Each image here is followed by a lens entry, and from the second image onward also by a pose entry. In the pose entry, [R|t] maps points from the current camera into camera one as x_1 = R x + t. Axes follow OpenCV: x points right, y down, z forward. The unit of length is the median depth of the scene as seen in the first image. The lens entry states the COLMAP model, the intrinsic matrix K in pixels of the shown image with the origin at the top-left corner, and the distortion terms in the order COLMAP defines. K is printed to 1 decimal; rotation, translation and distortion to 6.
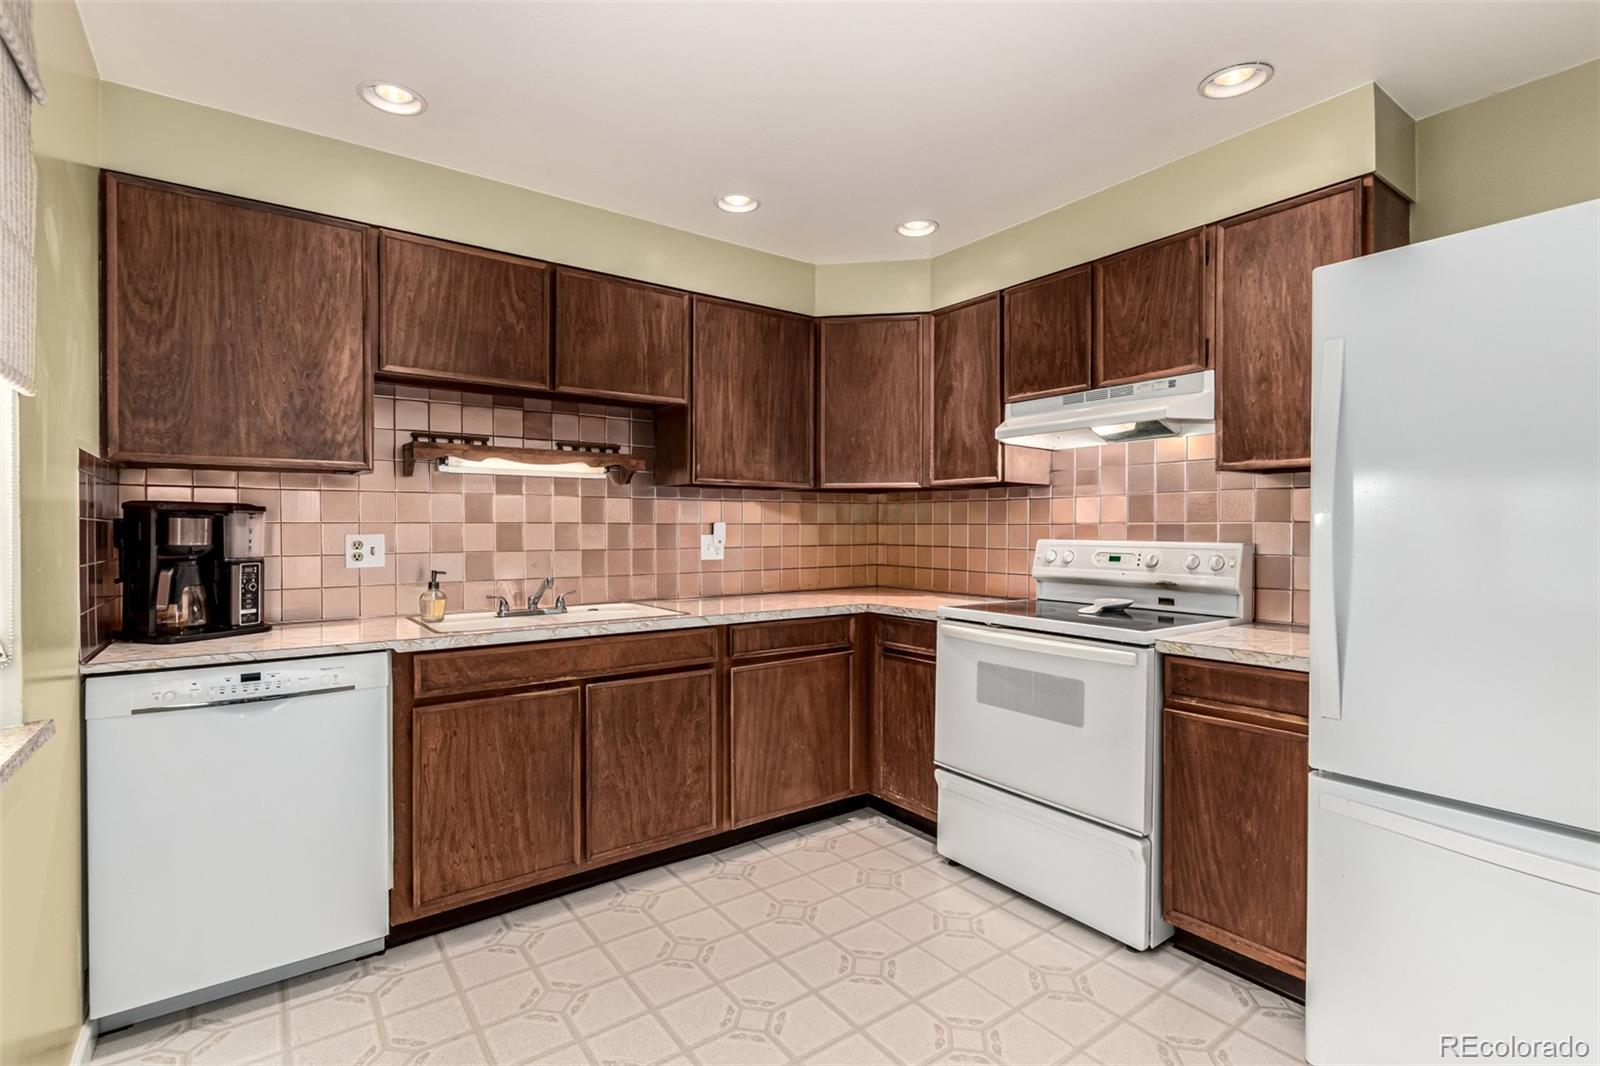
lens RADIAL K [[730.7, 0, 803.0], [0, 730.7, 534.5], [0, 0, 1]] dist [-0.002865, -0.000168]
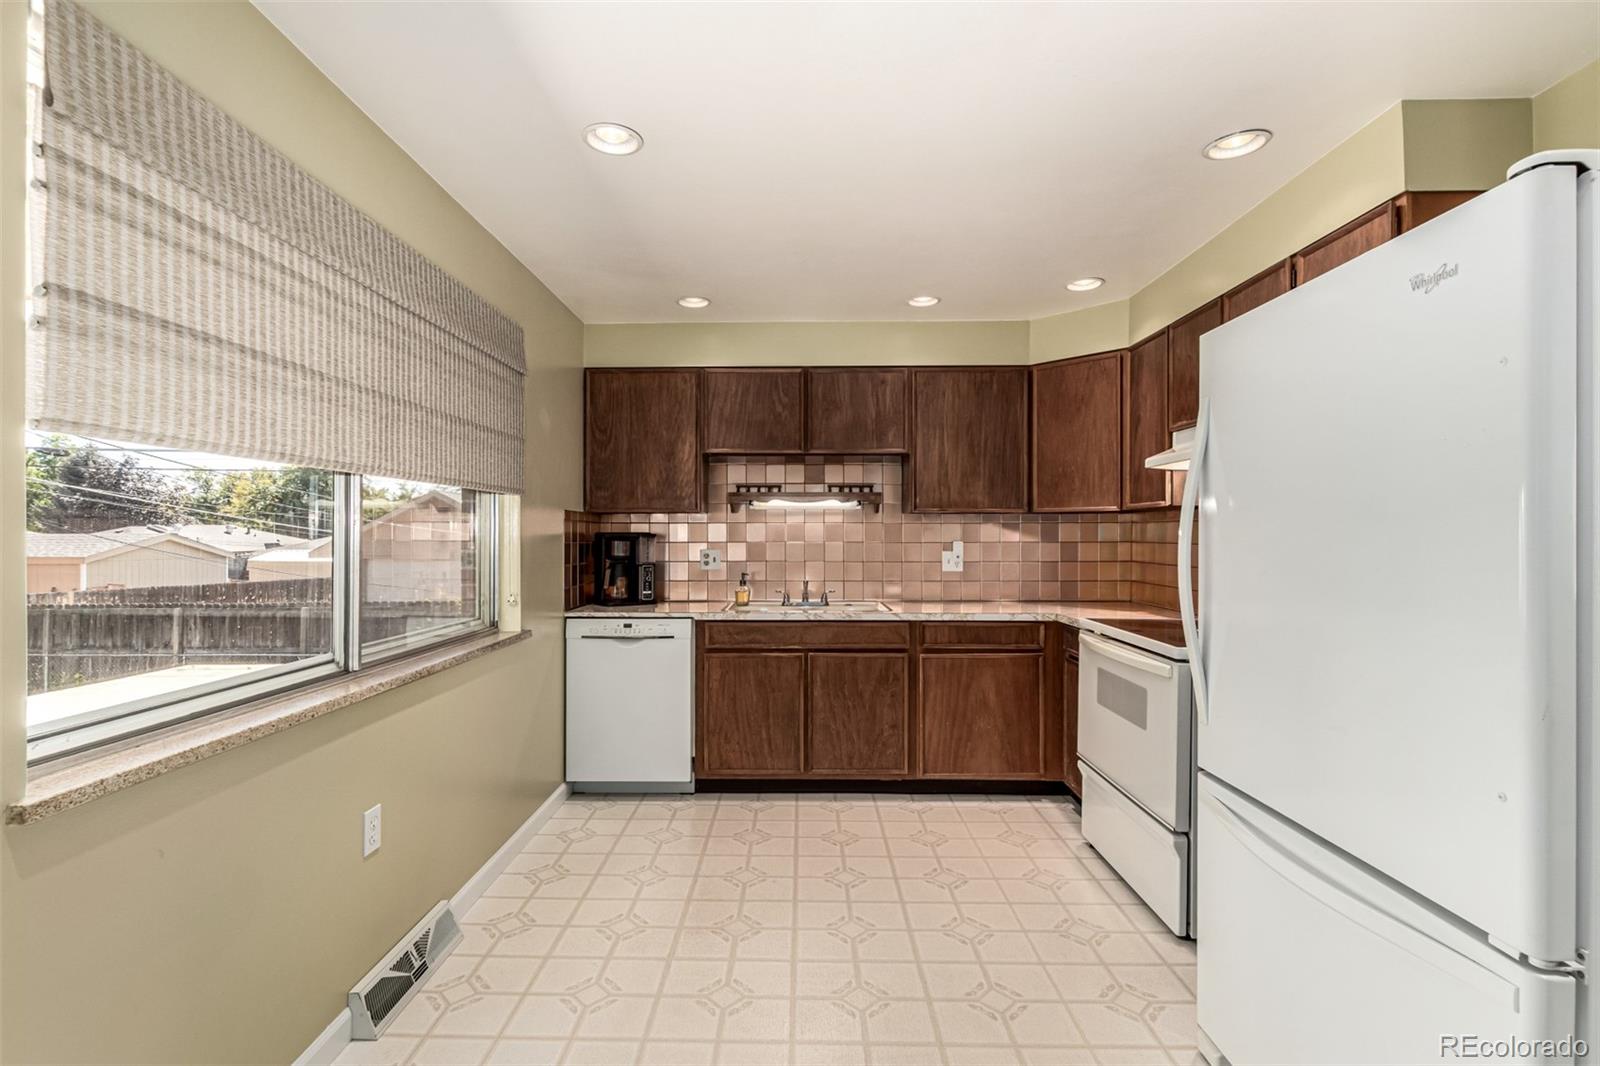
lens RADIAL K [[730.7, 0, 795.3], [0, 730.7, 536.1], [0, 0, 1]] dist [-0.002865, -0.000168]
pose [[0.799156, 0.000793, -0.601123, 0.544149], [-0.005841, 0.999962, -0.006445, -0.021261], [0.601095, 0.008661, 0.799131, -0.196417]]
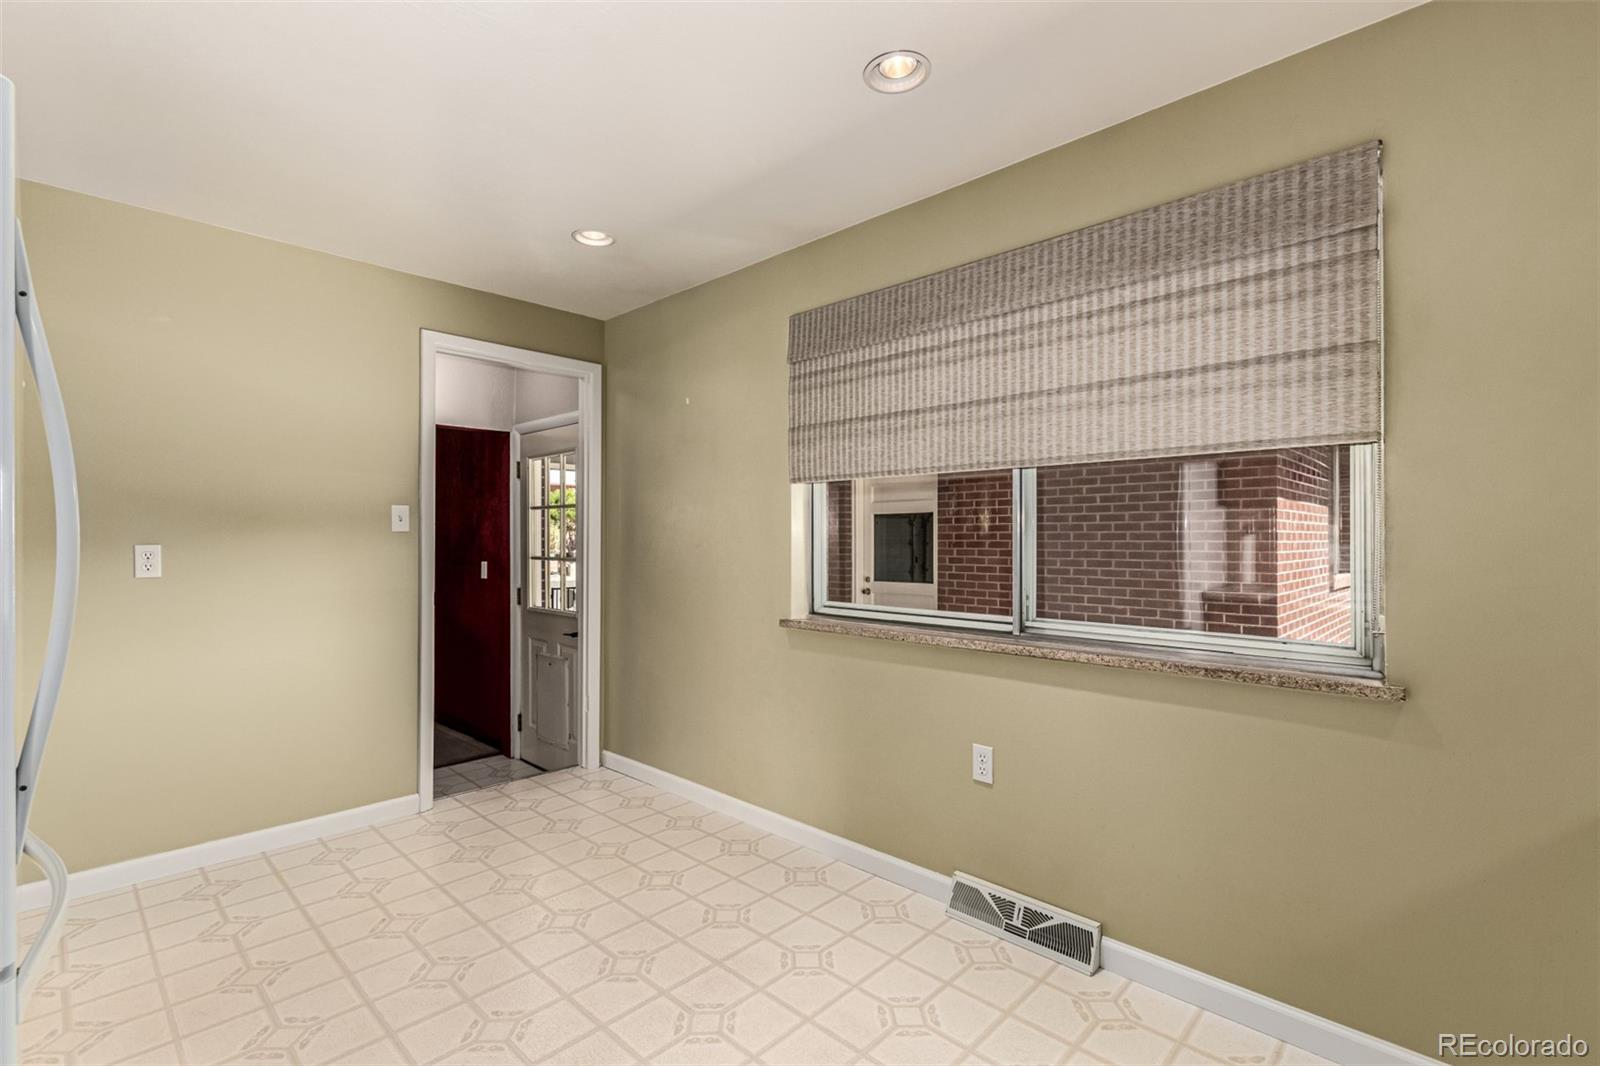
lens RADIAL K [[730.7, 0, 796.1], [0, 730.7, 533.9], [0, 0, 1]] dist [-0.002865, -0.000168]
pose [[-0.987241, 0.000897, -0.159232, 0.114572], [-0.000768, 0.999946, 0.010395, -0.015771], [0.159233, 0.010384, -0.987186, 1.012396]]
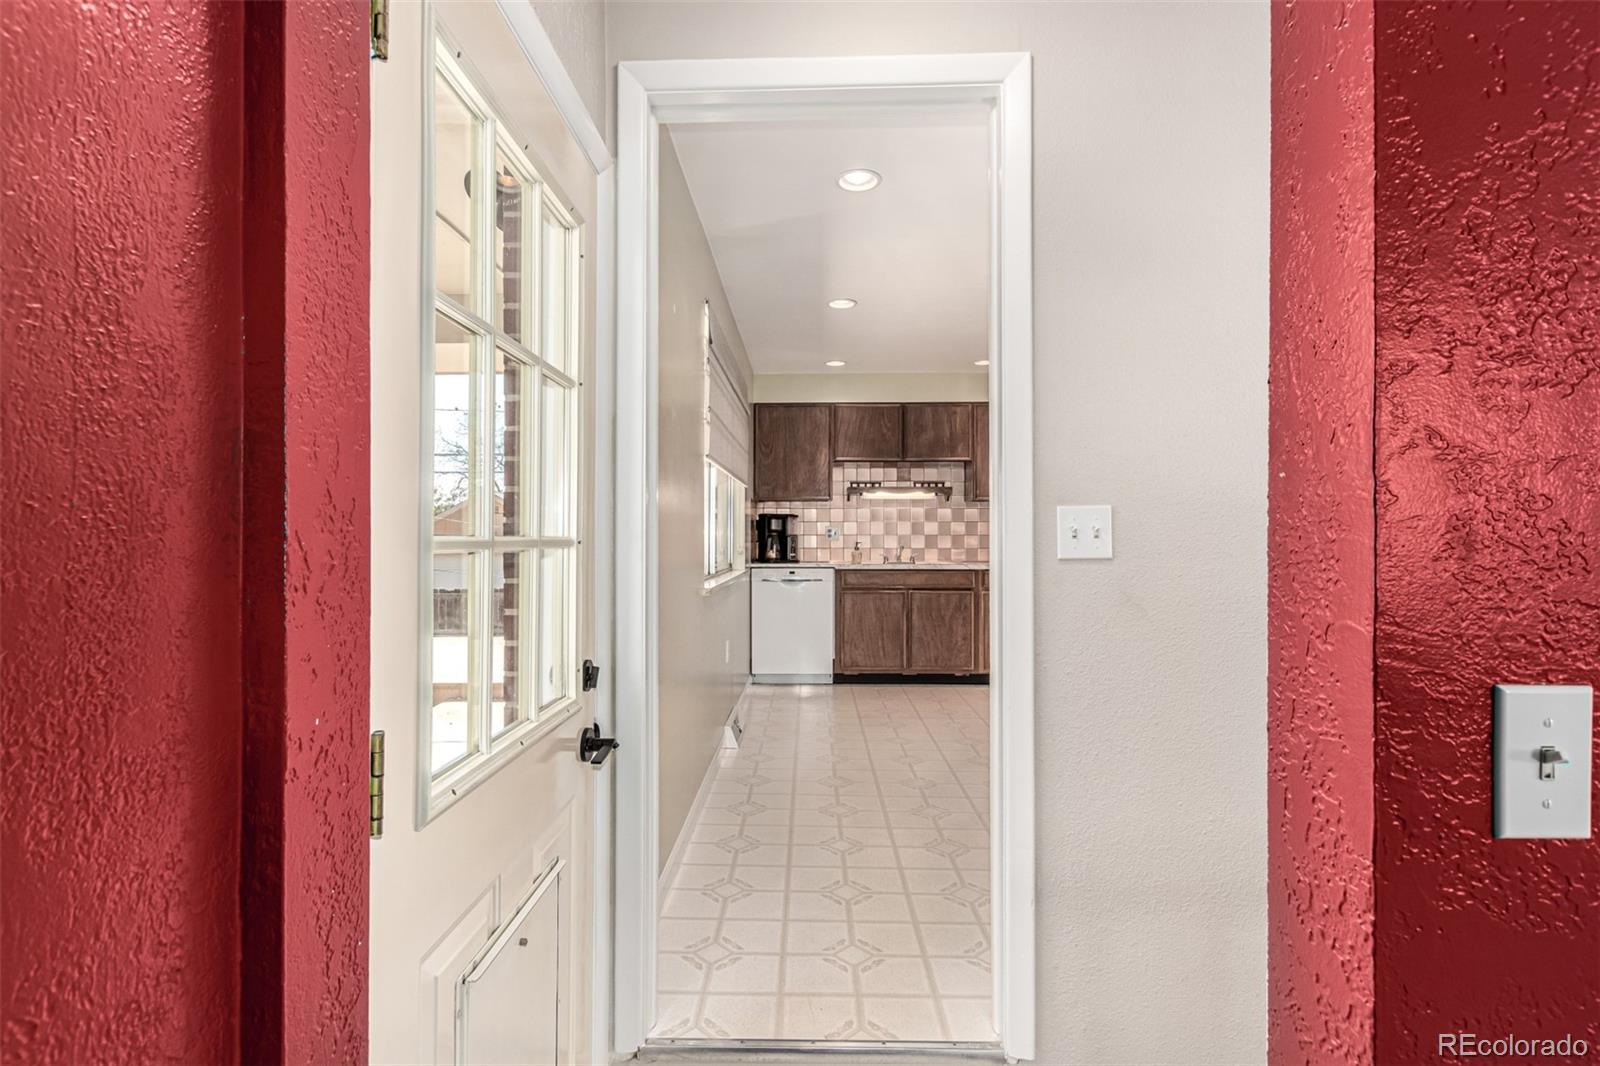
lens RADIAL K [[730.7, 0, 795.3], [0, 730.7, 536.3], [0, 0, 1]] dist [-0.002865, -0.000168]
pose [[0.788322, 0.002476, -0.615258, 0.783757], [-0.006745, 0.999967, -0.004618, 0.045328], [0.615226, 0.007790, 0.788312, -0.967608]]
